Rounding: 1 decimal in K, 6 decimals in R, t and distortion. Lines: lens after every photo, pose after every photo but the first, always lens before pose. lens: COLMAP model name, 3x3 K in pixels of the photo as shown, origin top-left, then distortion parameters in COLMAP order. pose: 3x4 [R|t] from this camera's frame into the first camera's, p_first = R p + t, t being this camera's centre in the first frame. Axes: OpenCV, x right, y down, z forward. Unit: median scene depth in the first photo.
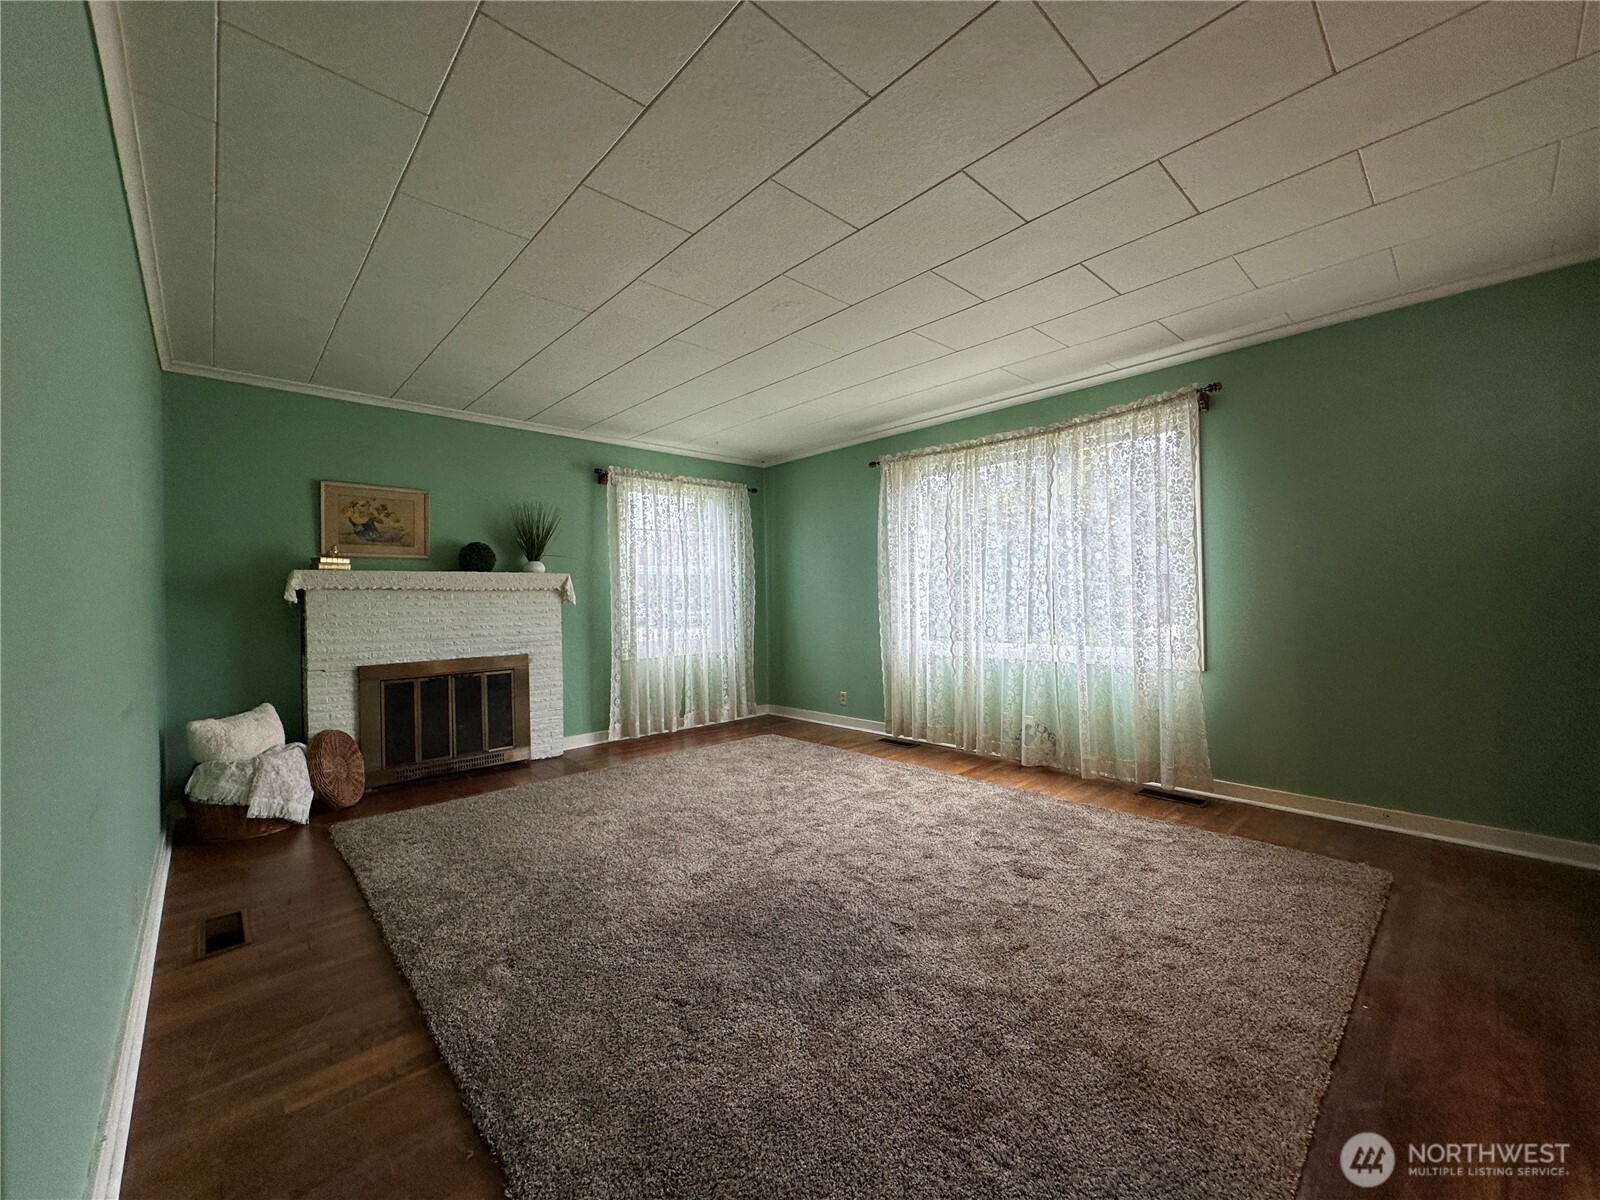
lens RADIAL K [[638.4, 0, 810.0], [0, 638.4, 589.4], [0, 0, 1]] dist [-0.004566, 0.001267]
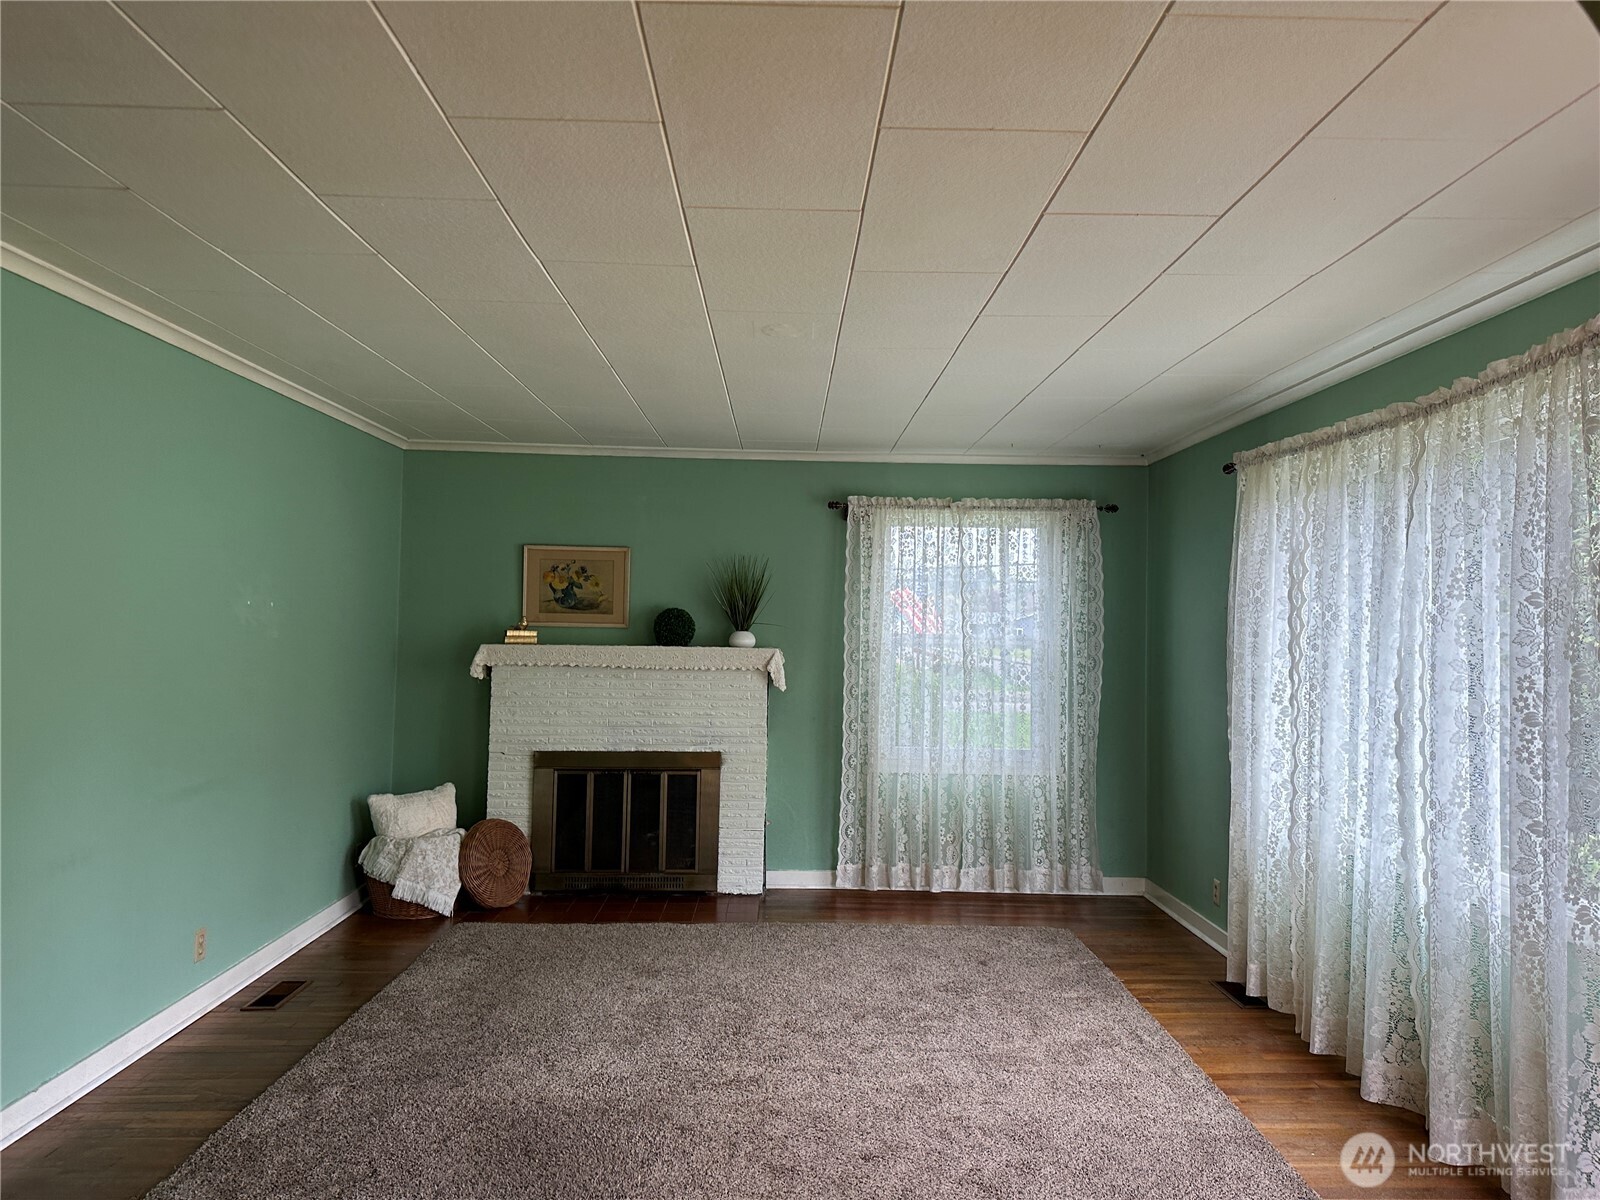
lens RADIAL K [[1130.2, 0, 831.4], [0, 1130.2, 552.0], [0, 0, 1]] dist [0.084976, -0.115318]
pose [[0.748296, -0.009970, -0.663290, 0.672116], [-0.023042, 0.998893, -0.041009, -0.104089], [0.662965, 0.045970, 0.747238, 0.059007]]
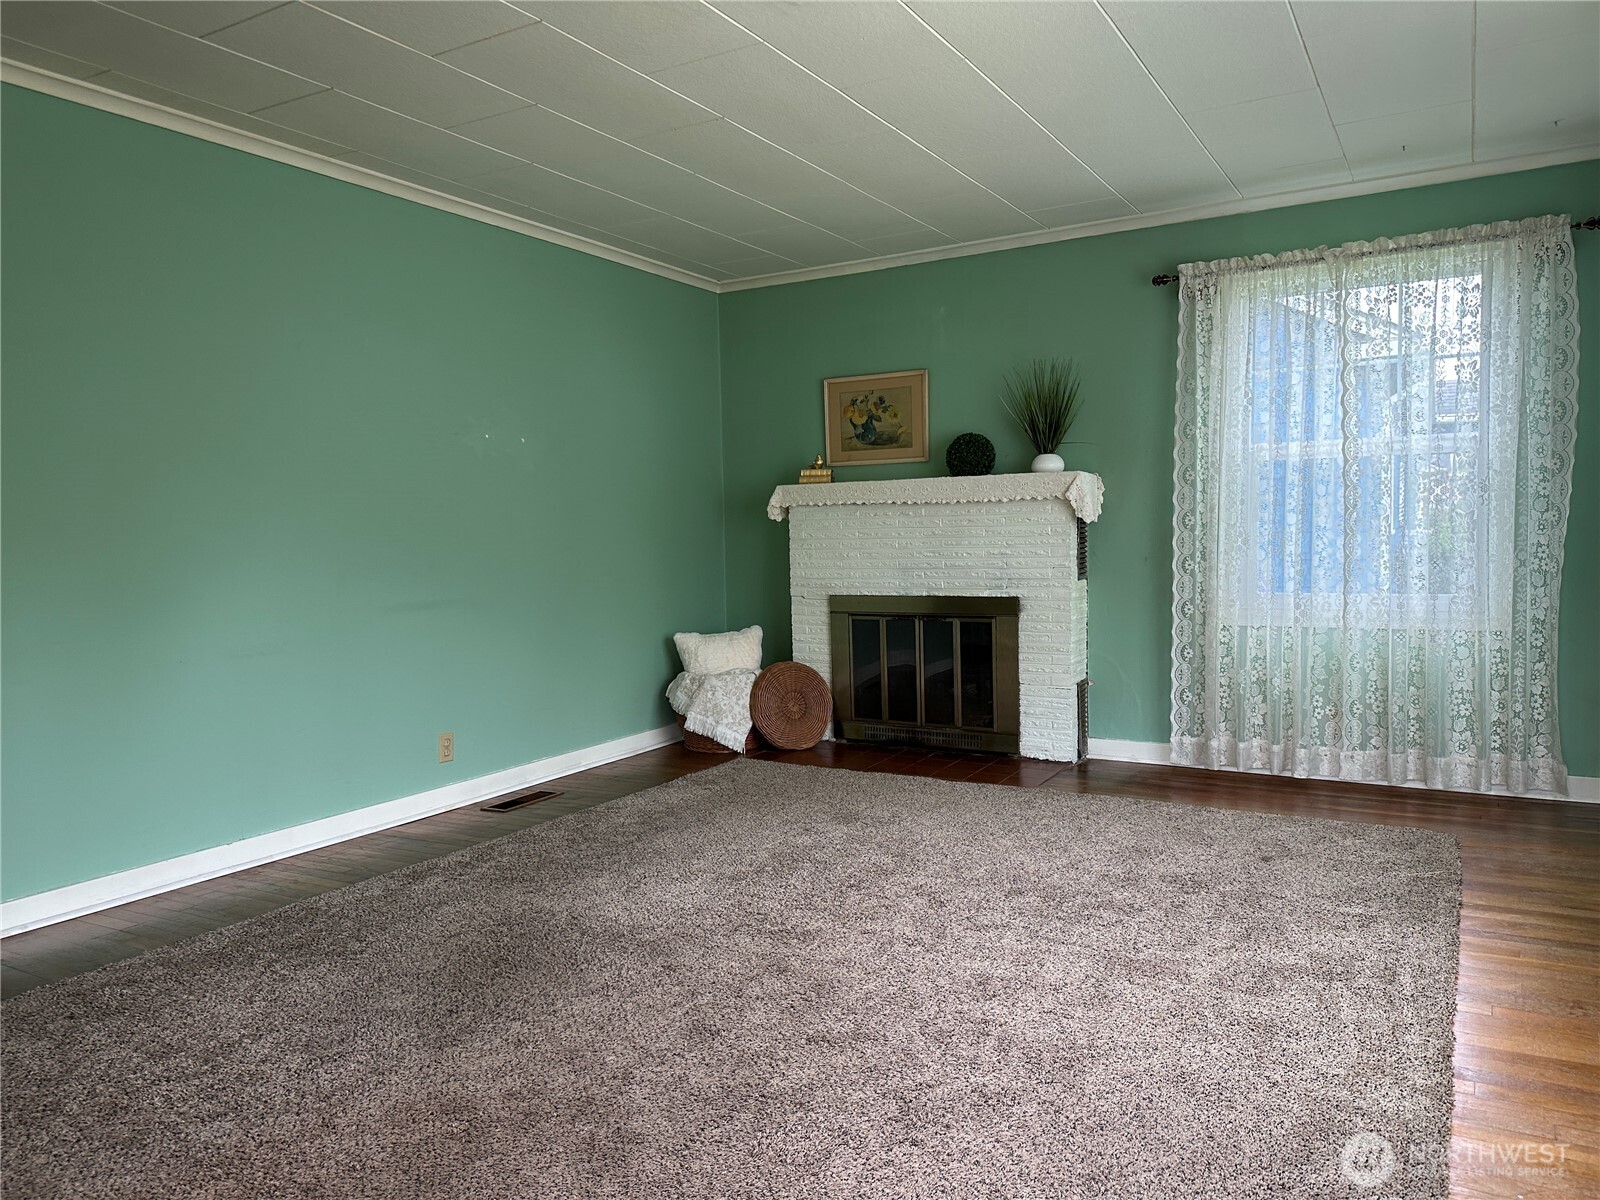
lens RADIAL K [[1130.2, 0, 821.0], [0, 1130.2, 605.3], [0, 0, 1]] dist [0.084976, -0.115318]
pose [[0.278840, 0.075023, -0.957403, 0.734607], [0.029128, 0.995824, 0.086517, 0.001881], [0.959896, -0.052012, 0.275490, 0.560830]]
